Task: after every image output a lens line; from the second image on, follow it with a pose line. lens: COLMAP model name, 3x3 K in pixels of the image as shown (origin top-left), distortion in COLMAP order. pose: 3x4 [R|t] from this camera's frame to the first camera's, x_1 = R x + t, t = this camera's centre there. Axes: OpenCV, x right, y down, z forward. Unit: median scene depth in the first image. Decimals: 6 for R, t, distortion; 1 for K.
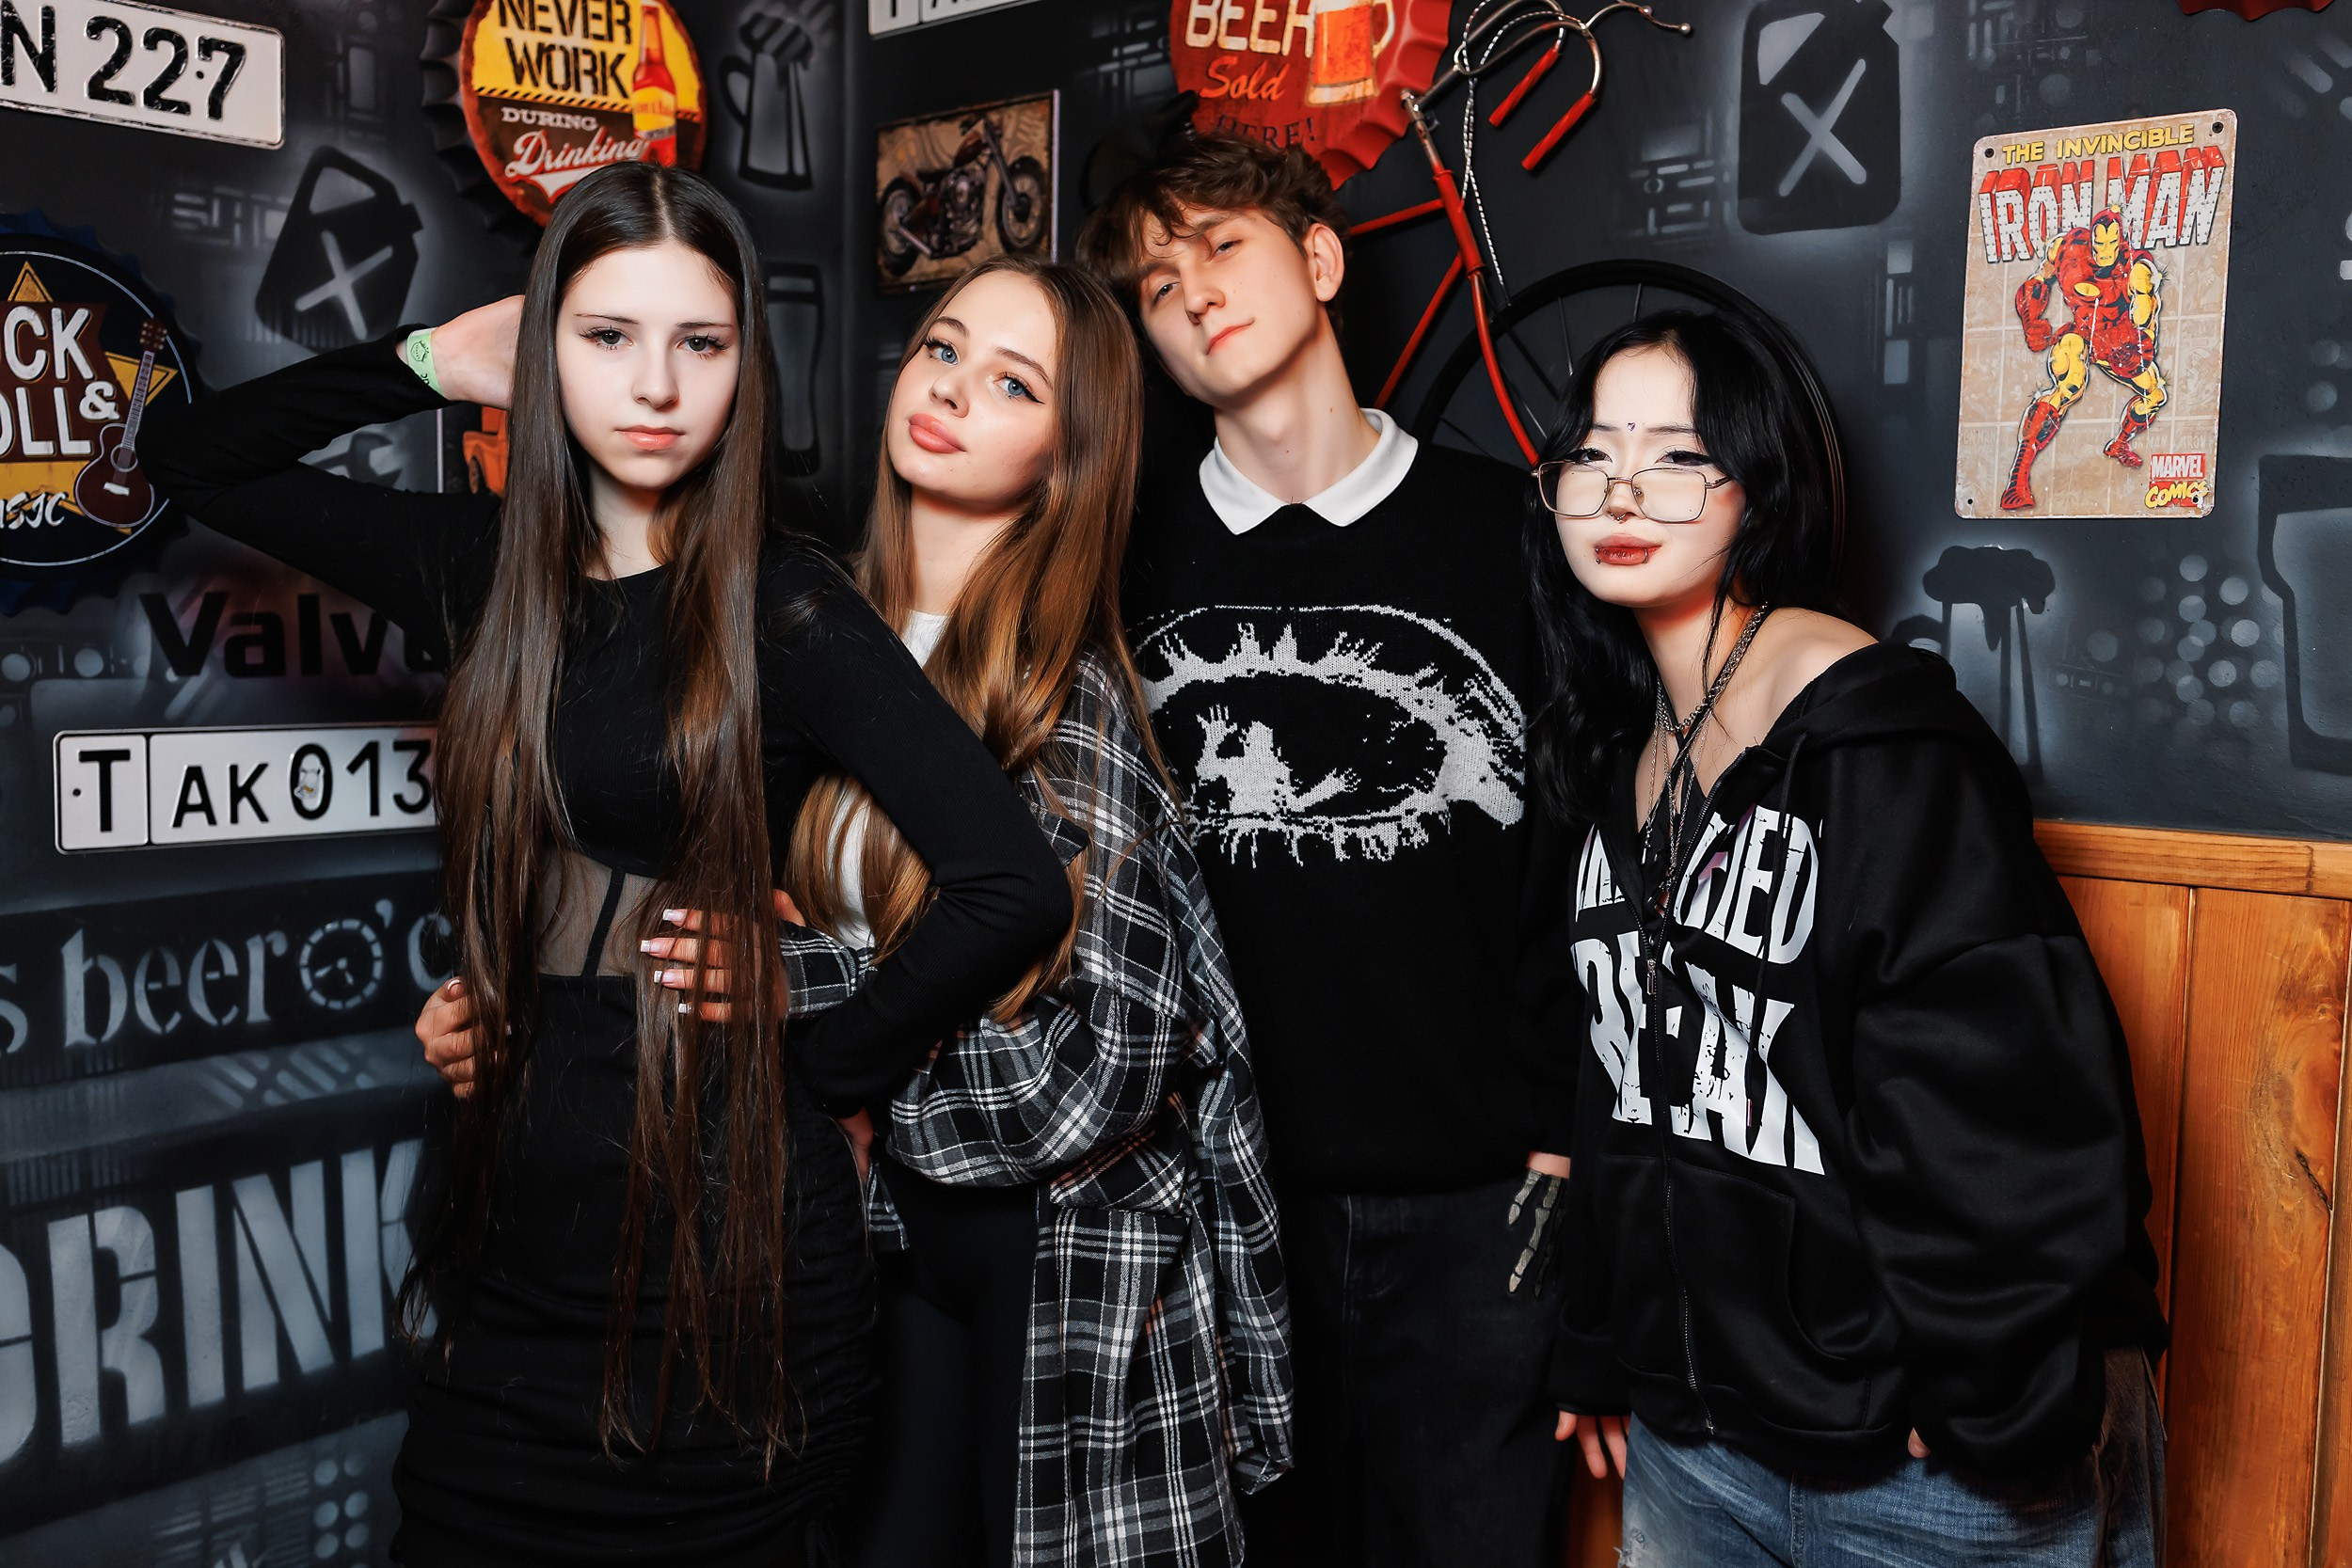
lens RADIAL K [[2344.6, 0, 1176.0], [0, 2344.6, 784.0], [0, 0, 1]] dist [0.014514, -0.018812]
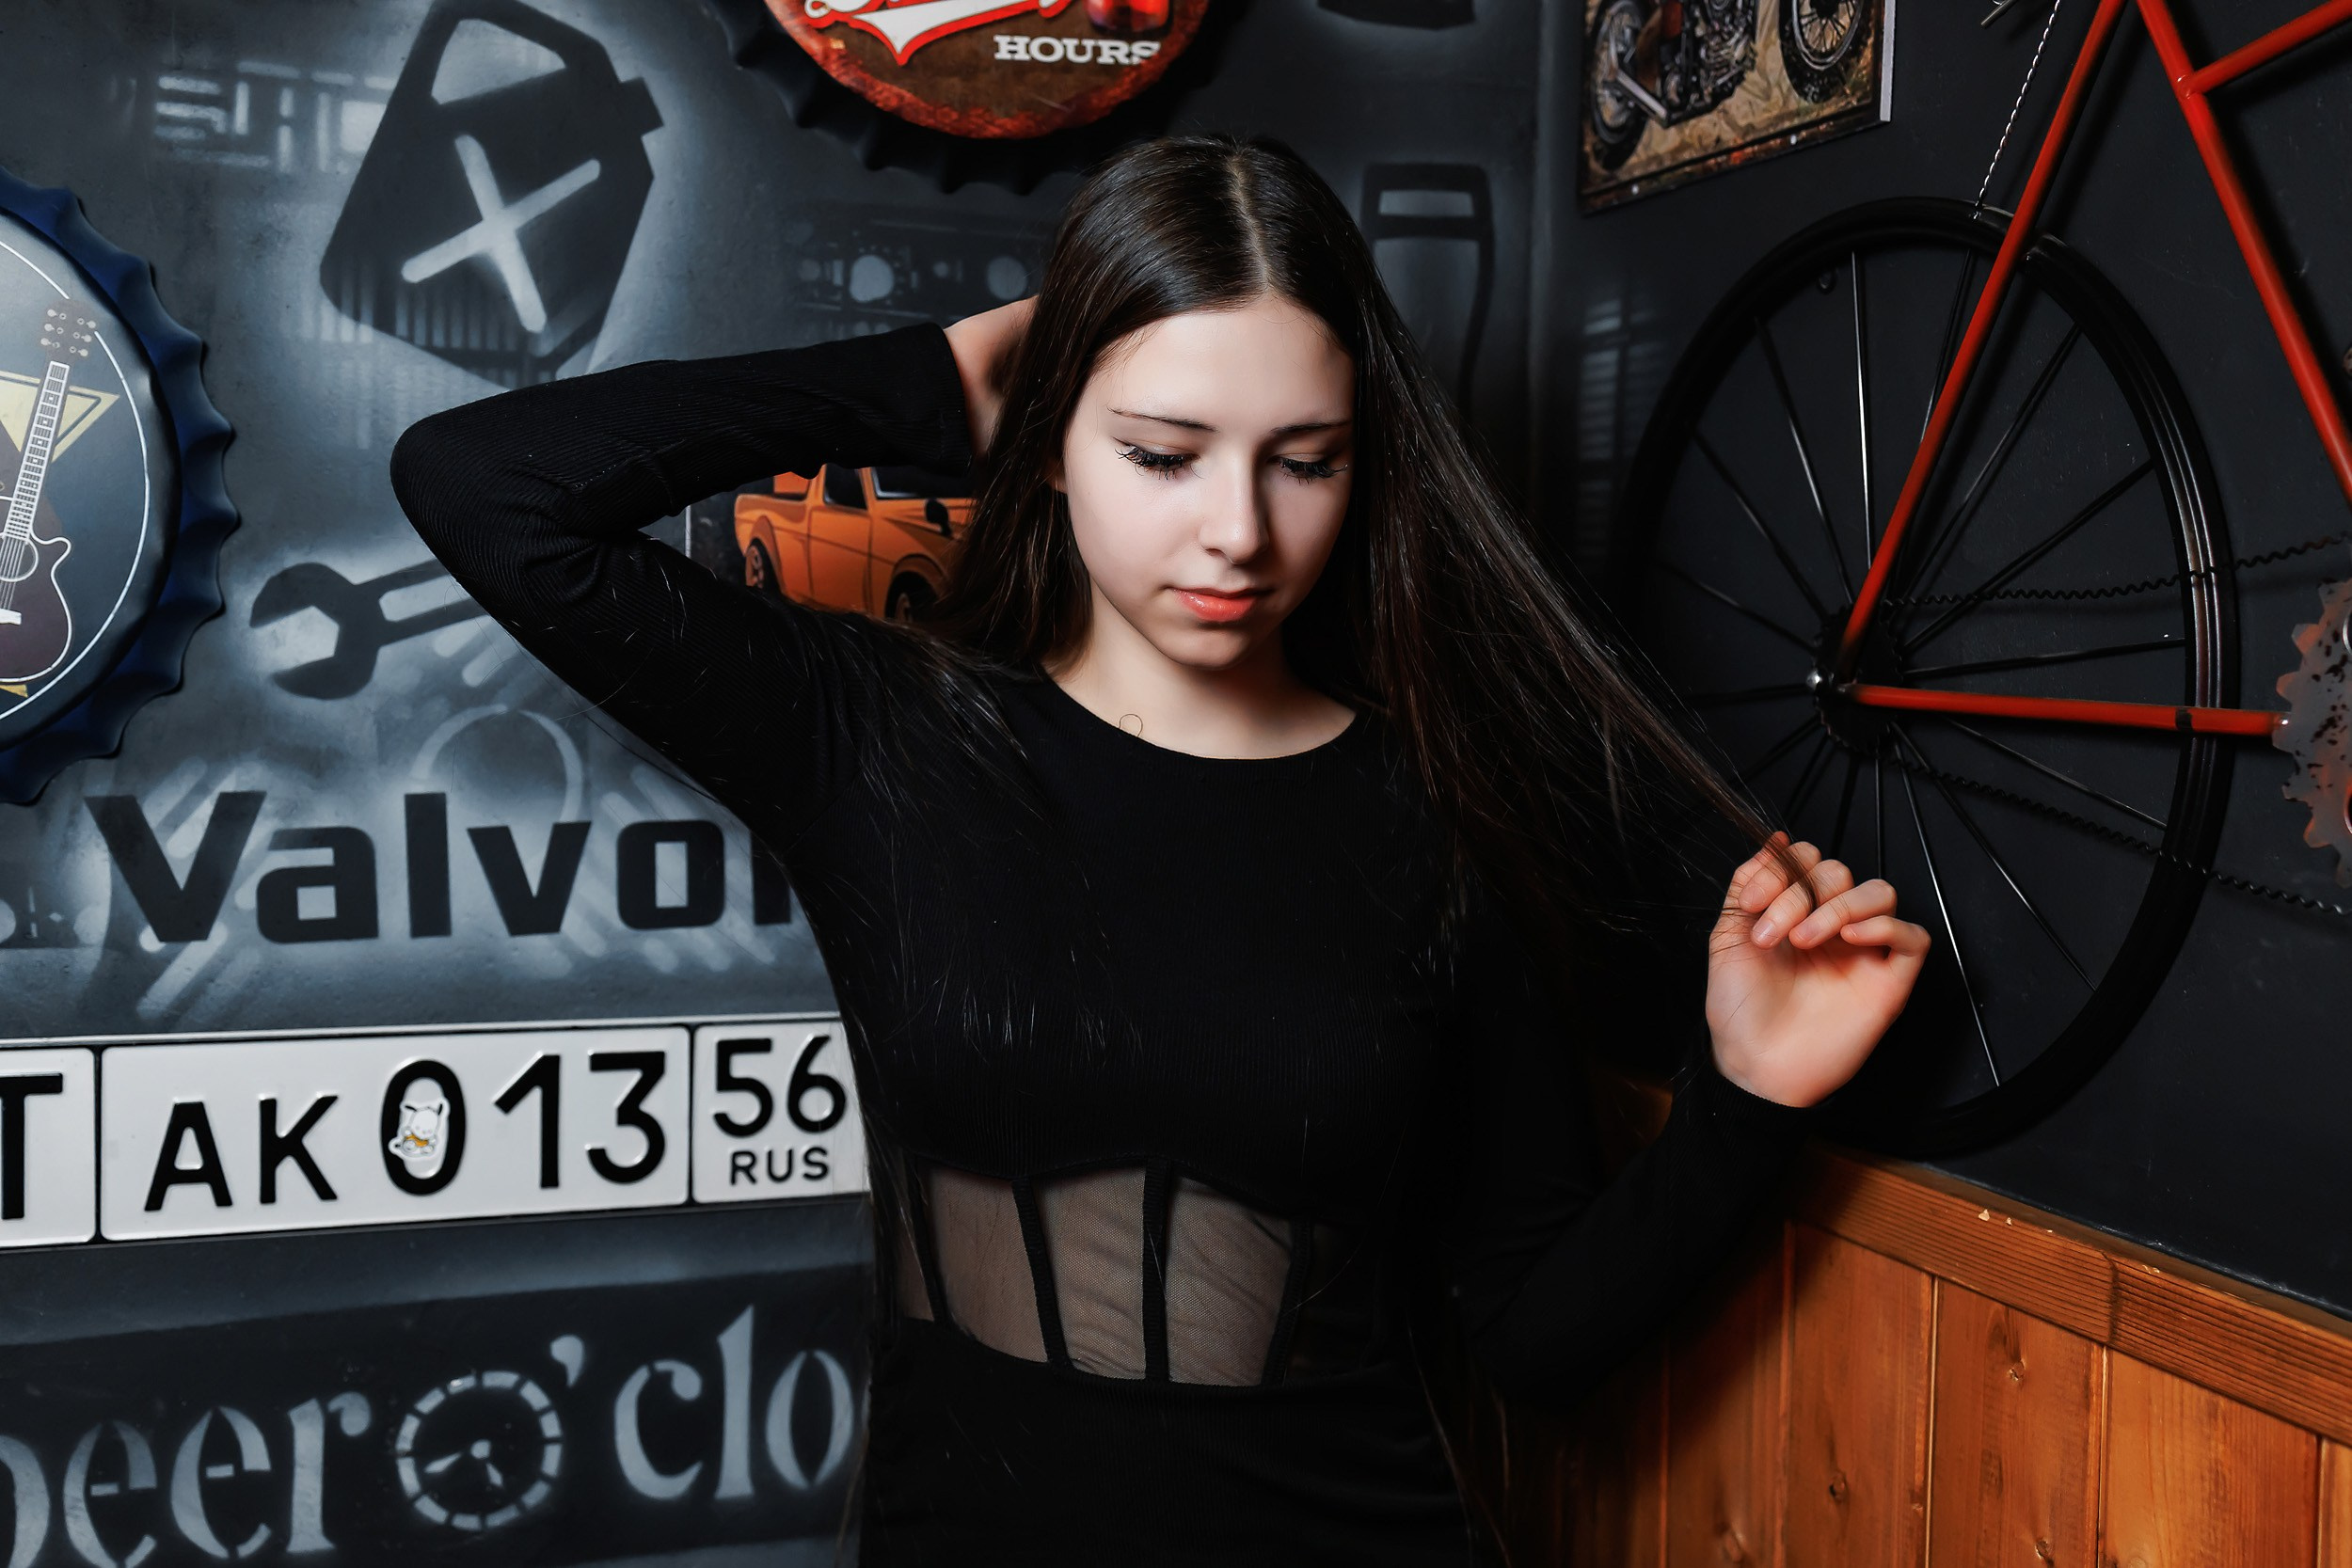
lens RADIAL K [[2344.6, 0, 1176.0], [0, 2344.6, 784.0], [0, 0, 1]] dist [0.014514, -0.018812]
pose [[0.885736, 0.039667, -0.462491, 0.044636], [-0.047627, 0.998850, -0.005543, -0.088722], [0.461739, 0.026937, 0.886607, 0.592657]]
